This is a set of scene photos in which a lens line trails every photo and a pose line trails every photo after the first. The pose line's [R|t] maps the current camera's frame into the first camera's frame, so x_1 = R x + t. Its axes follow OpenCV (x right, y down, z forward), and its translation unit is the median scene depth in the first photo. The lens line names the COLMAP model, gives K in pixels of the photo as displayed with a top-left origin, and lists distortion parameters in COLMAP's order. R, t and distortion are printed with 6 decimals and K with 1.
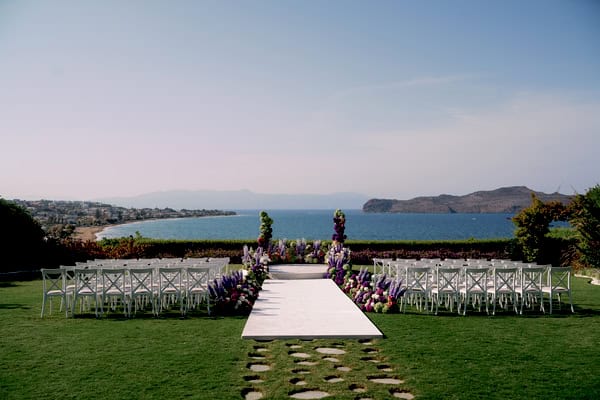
lens RADIAL K [[618.0, 0, 300.0], [0, 618.0, 200.0], [0, 0, 1]] dist [-0.018225, 0.023479]
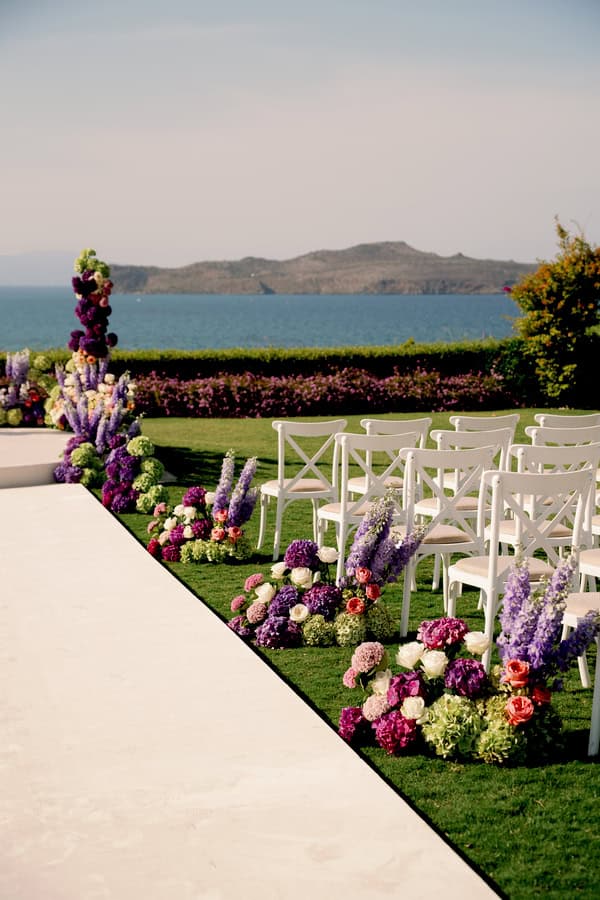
lens RADIAL K [[1204.9, 0, 300.0], [0, 1204.9, 450.0], [0, 0, 1]] dist [0.069710, -0.004627]
pose [[0.961844, -0.036633, 0.271136, -0.002948], [-0.003719, 0.989154, 0.146835, 0.024744], [-0.273574, -0.142240, 0.951275, 0.382617]]
